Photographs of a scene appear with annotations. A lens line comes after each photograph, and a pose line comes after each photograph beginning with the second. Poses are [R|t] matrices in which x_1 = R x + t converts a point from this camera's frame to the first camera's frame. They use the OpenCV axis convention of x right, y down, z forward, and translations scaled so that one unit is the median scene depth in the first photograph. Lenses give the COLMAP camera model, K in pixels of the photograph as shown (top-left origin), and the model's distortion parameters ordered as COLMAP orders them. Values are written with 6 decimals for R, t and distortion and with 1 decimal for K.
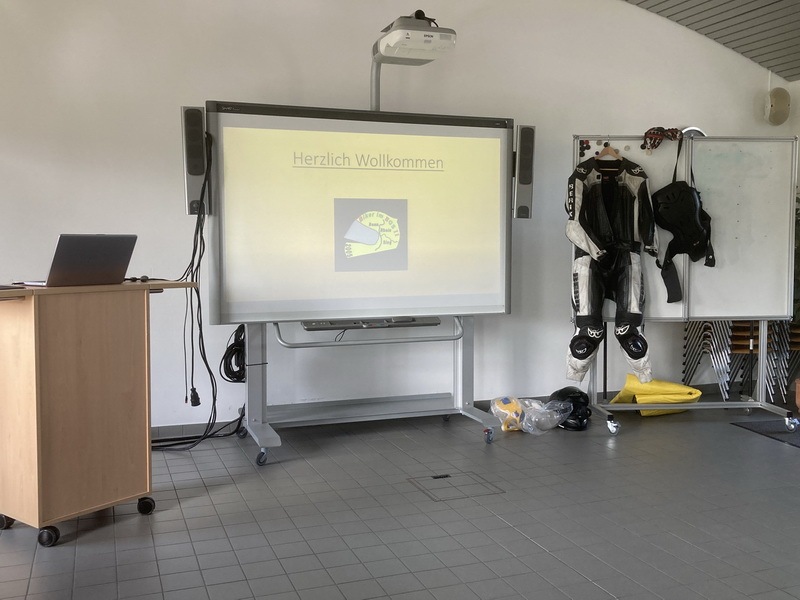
lens RADIAL K [[794.7, 0, 400.0], [0, 794.7, 300.0], [0, 0, 1]] dist [0.071732, -0.018551]
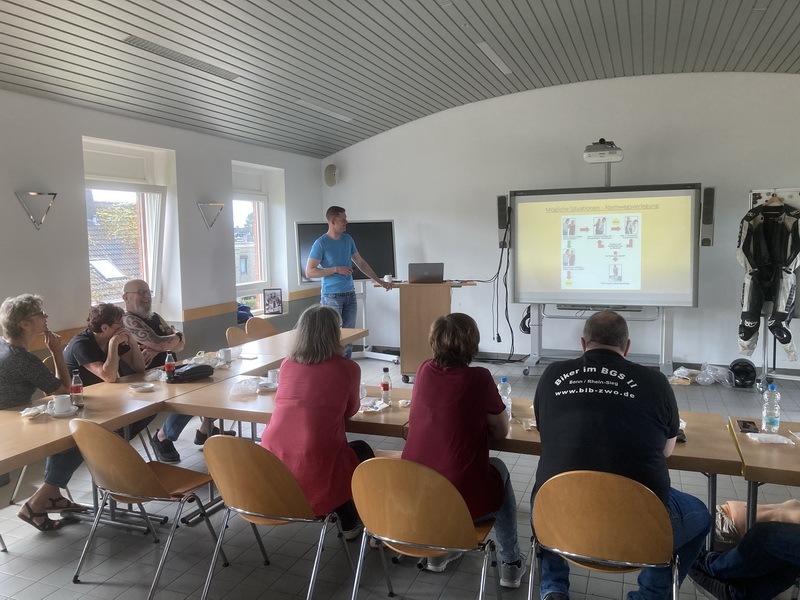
lens RADIAL K [[647.4, 0, 400.0], [0, 647.4, 300.0], [0, 0, 1]] dist [0.007582, -0.000437]
pose [[0.742726, 0.055592, -0.667283, 0.596896], [-0.032917, 0.998374, 0.046538, -0.039832], [0.668786, -0.012600, 0.743349, -0.360016]]
